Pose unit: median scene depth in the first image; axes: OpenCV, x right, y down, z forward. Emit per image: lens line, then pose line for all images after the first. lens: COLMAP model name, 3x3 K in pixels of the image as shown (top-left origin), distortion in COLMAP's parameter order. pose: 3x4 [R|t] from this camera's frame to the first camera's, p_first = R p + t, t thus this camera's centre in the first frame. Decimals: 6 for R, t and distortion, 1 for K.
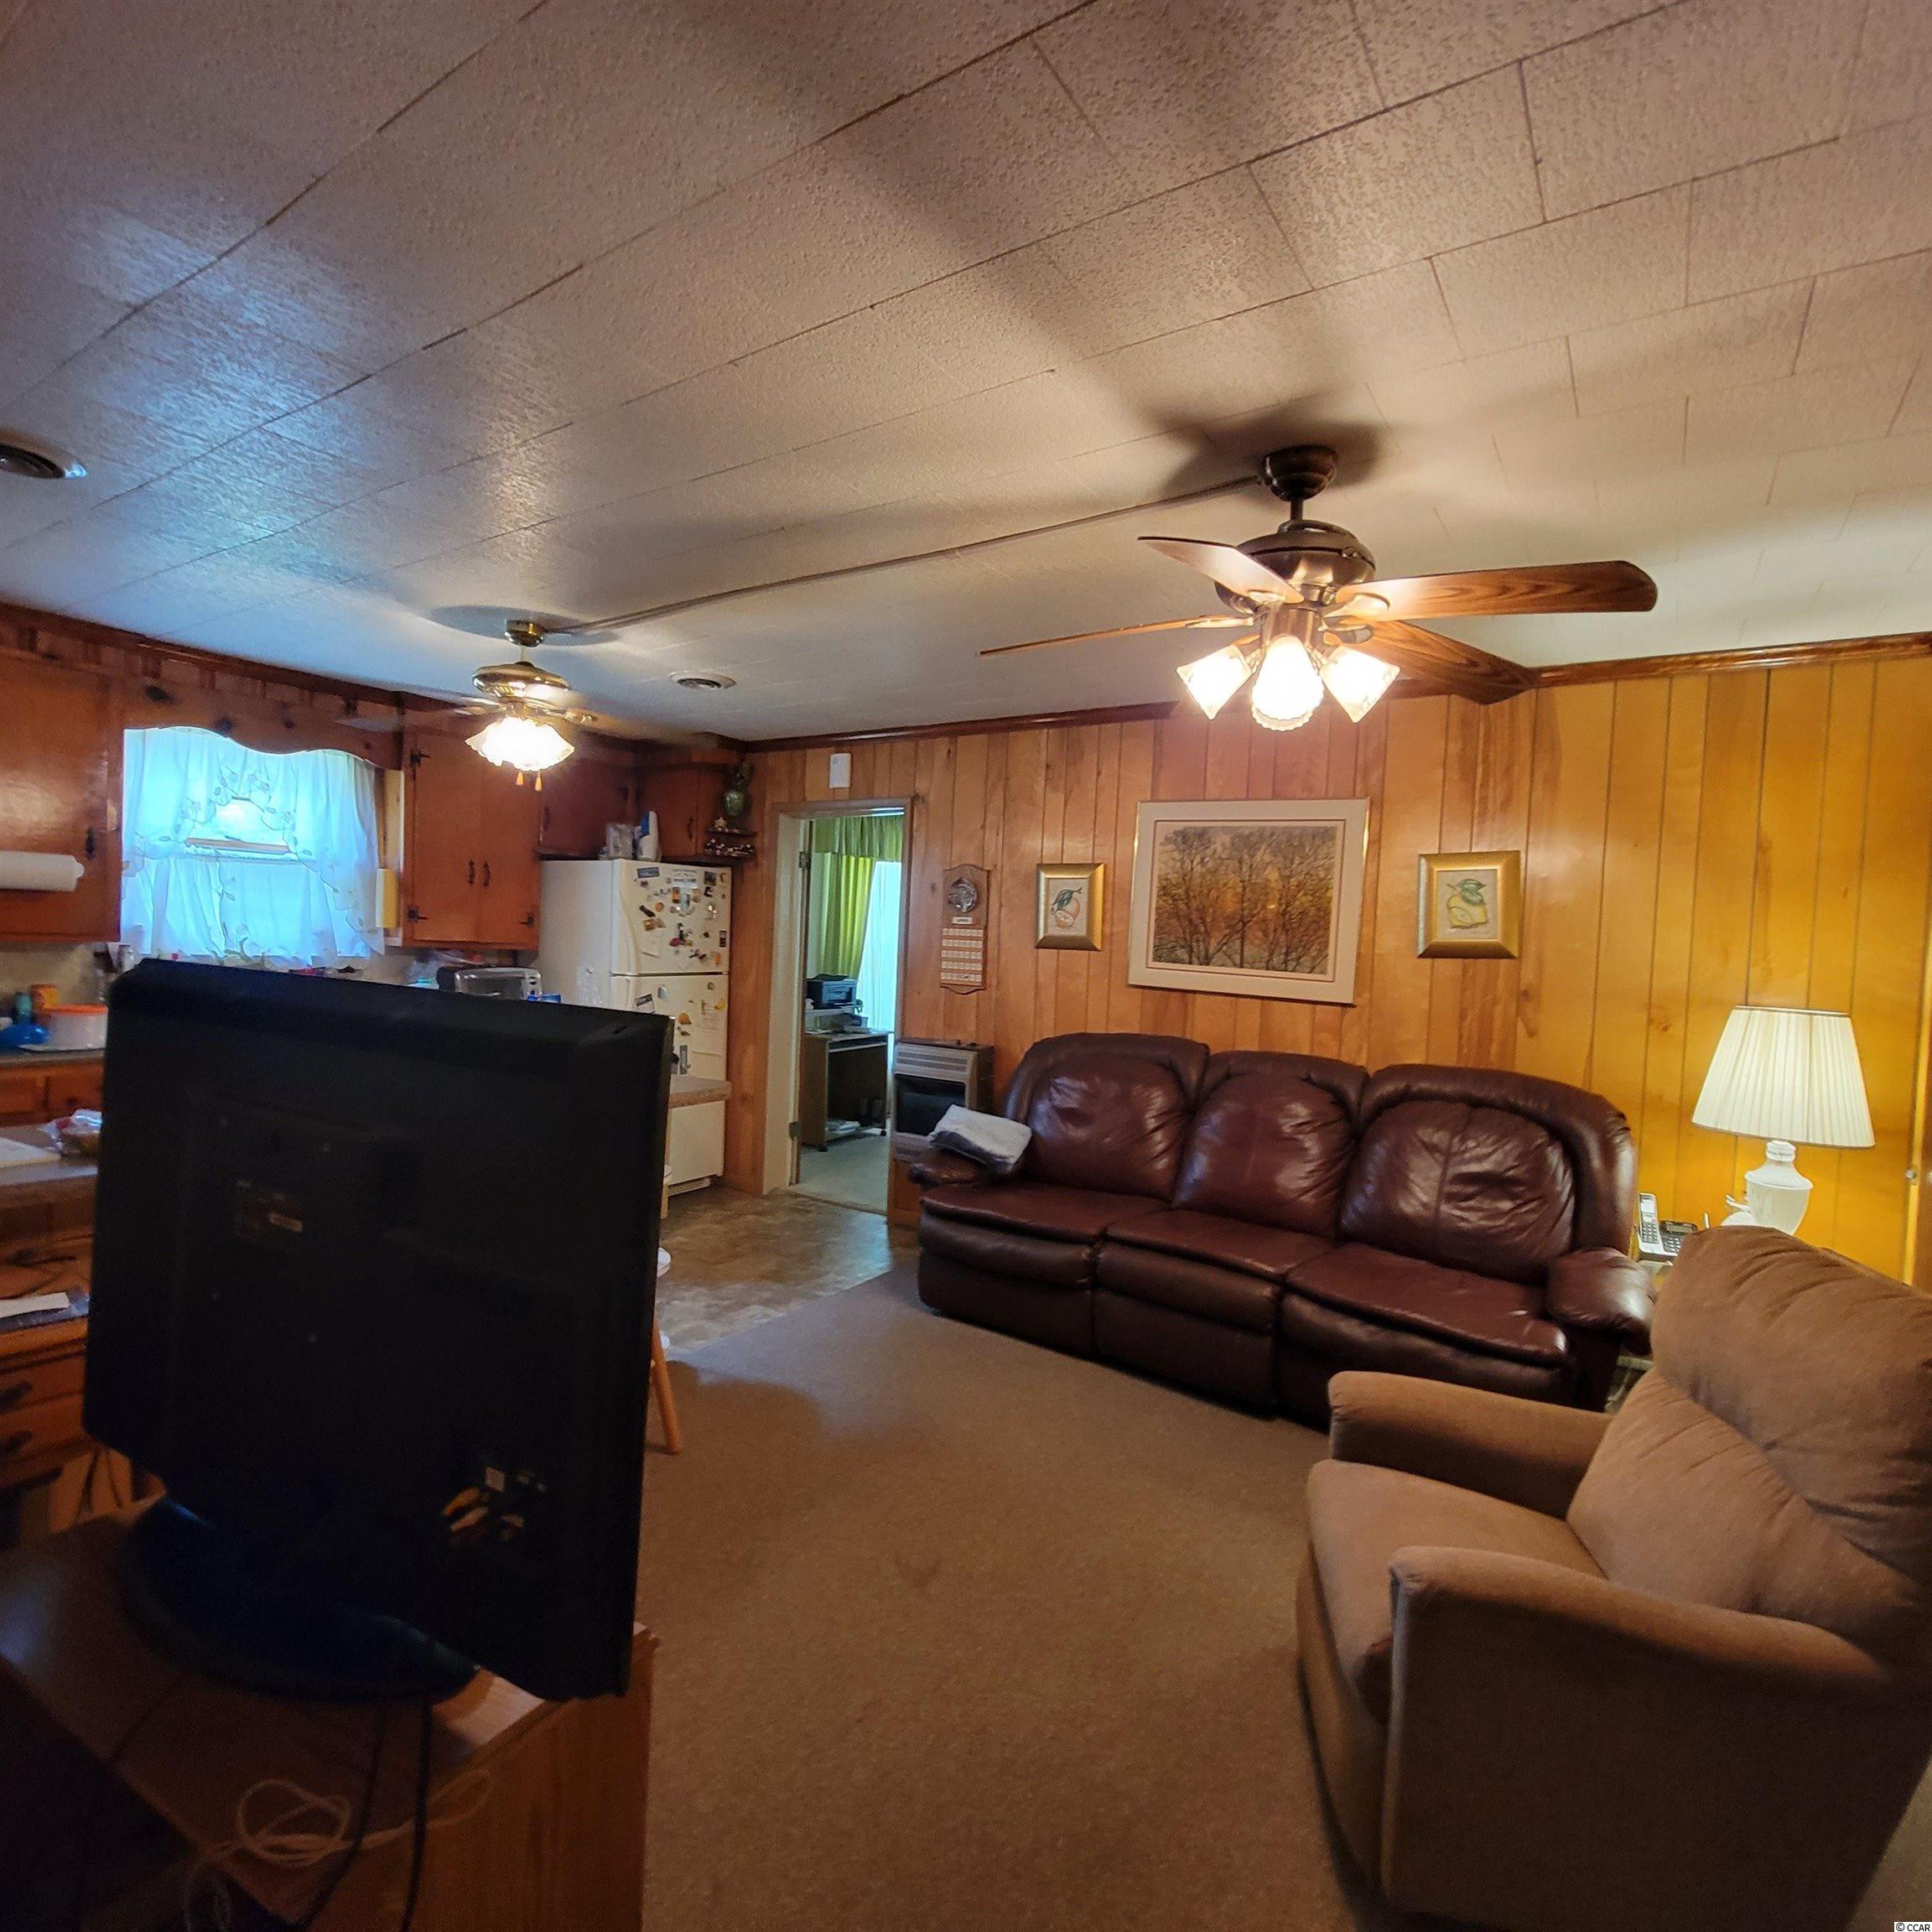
lens RADIAL K [[1043.2, 0, 955.8], [0, 1043.2, 972.5], [0, 0, 1]] dist [-0.005298, -0.001772]
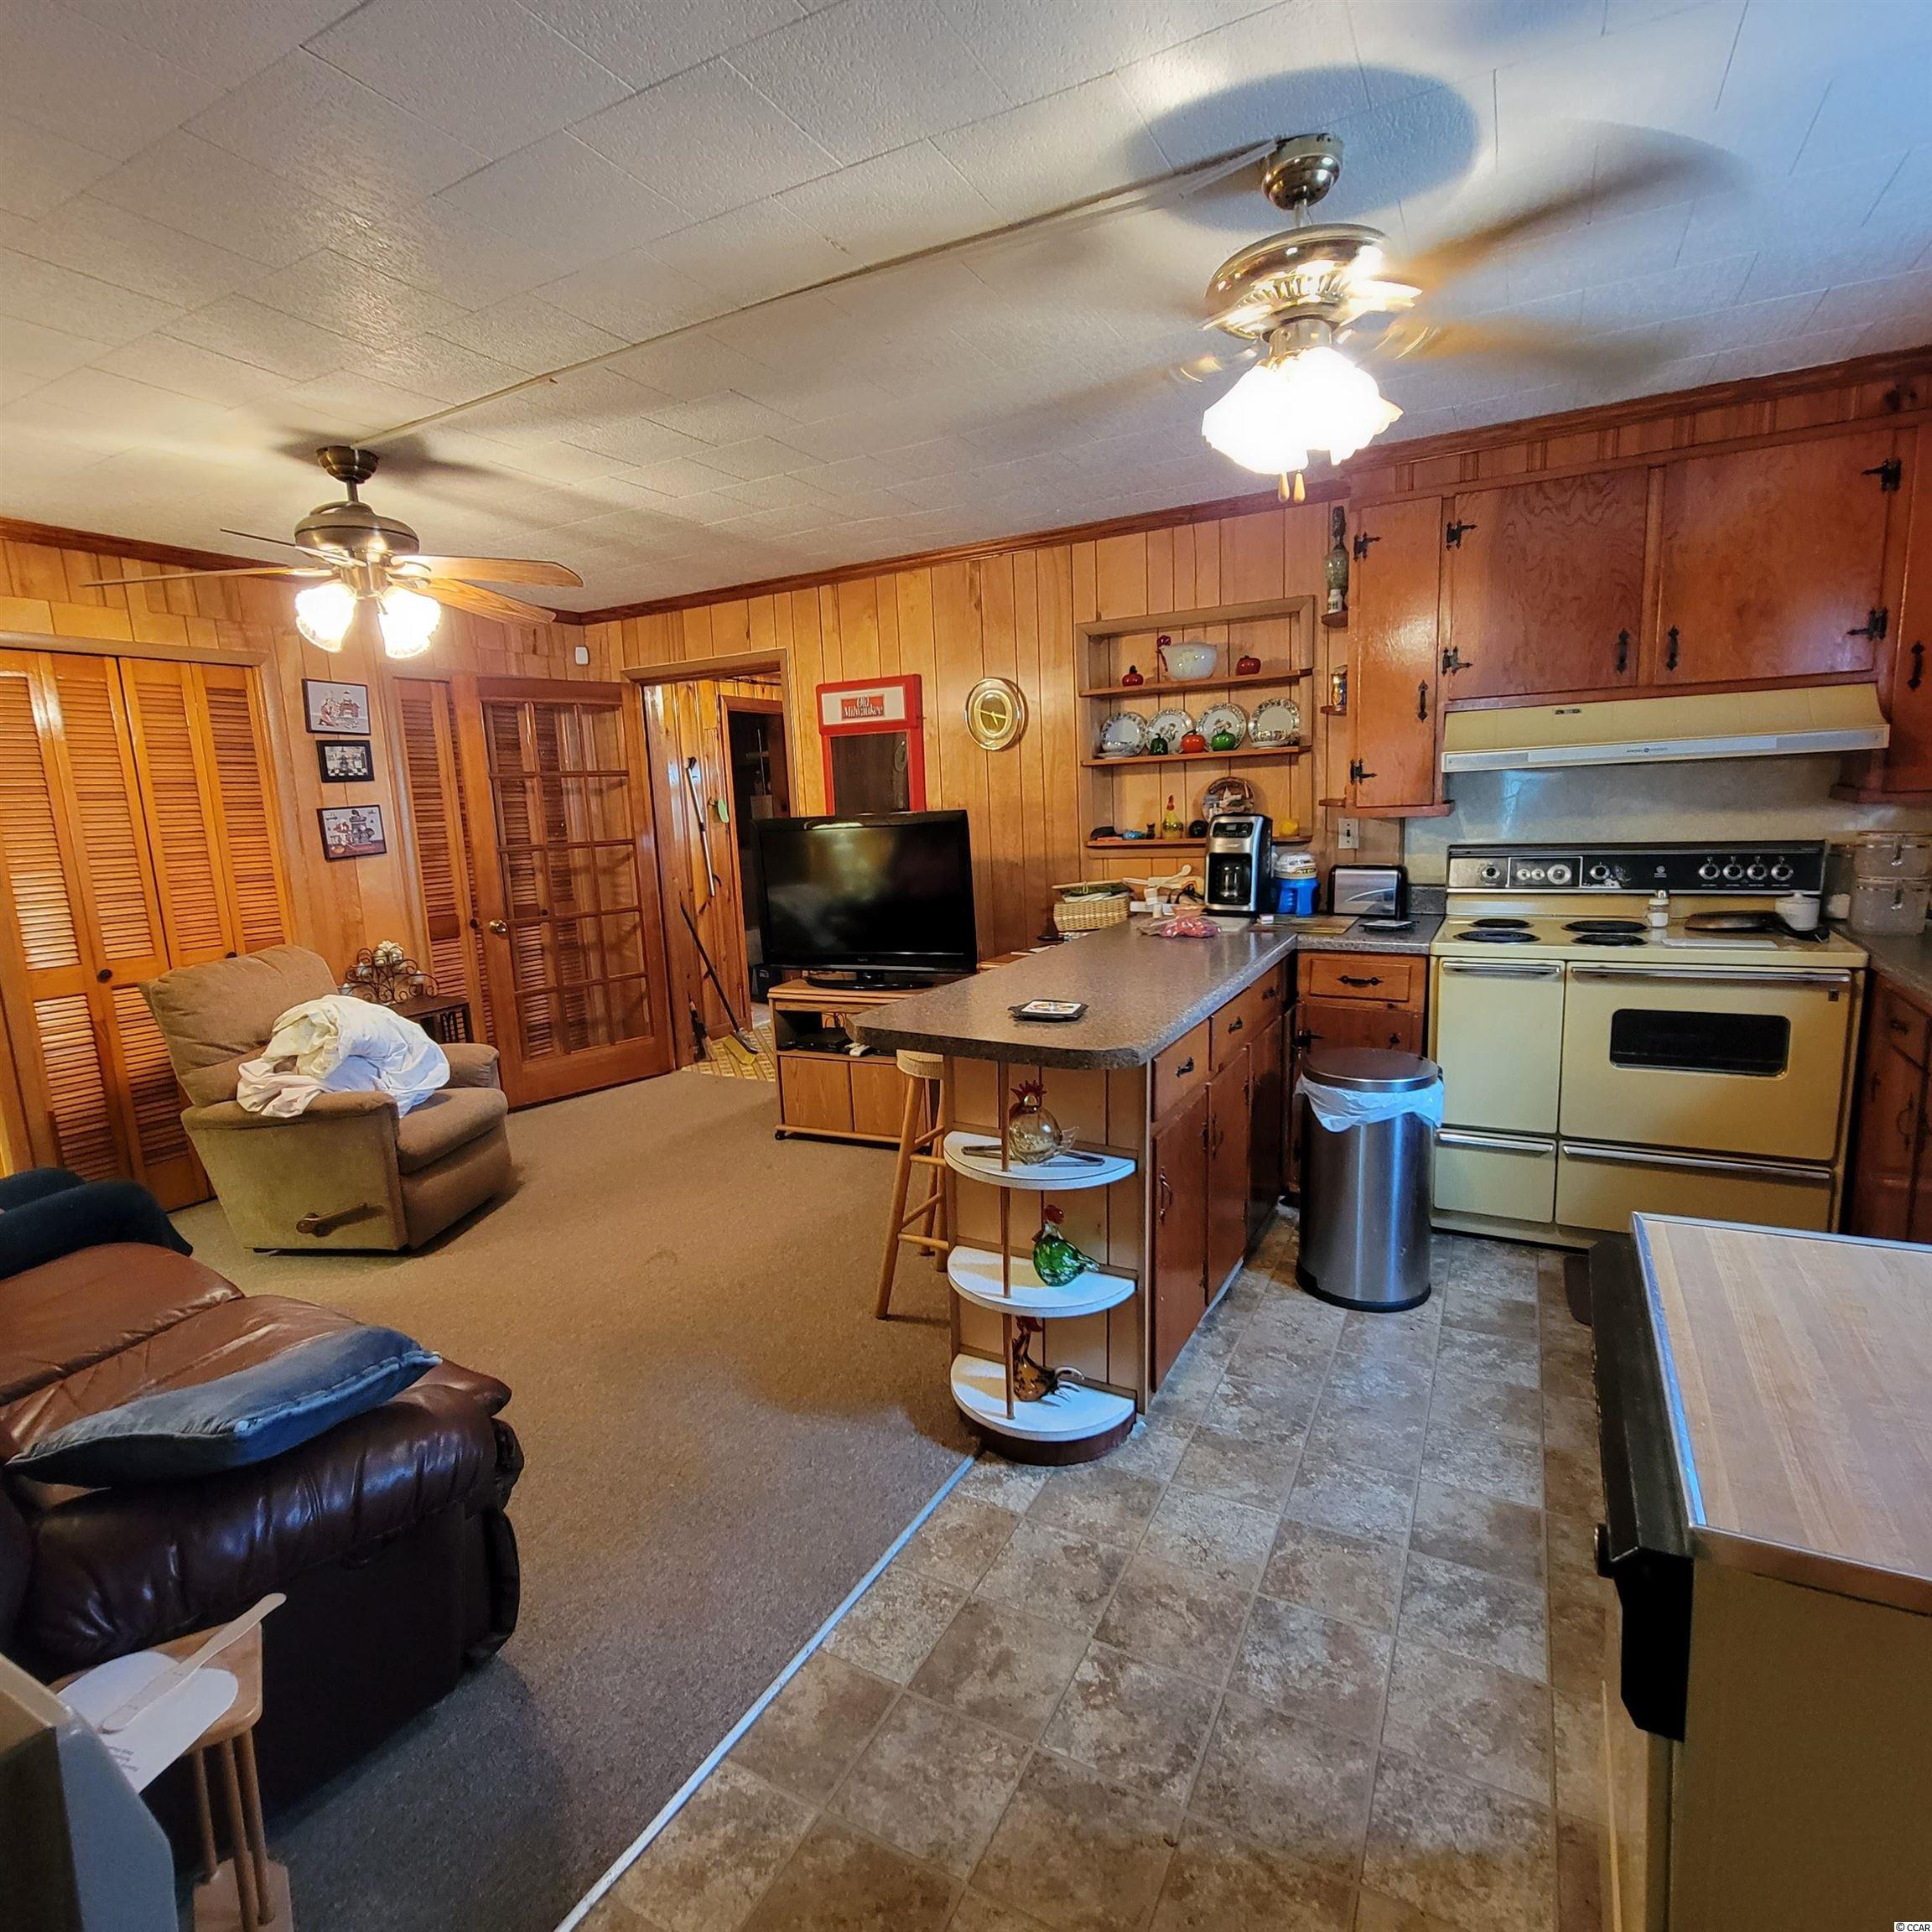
lens RADIAL K [[1043.2, 0, 955.8], [0, 1043.2, 972.5], [0, 0, 1]] dist [-0.005298, -0.001772]
pose [[-0.996169, 0.015908, -0.085986, -0.181729], [-0.001289, 0.980536, 0.196335, -0.046312], [0.087436, 0.195693, -0.976759, 1.350022]]
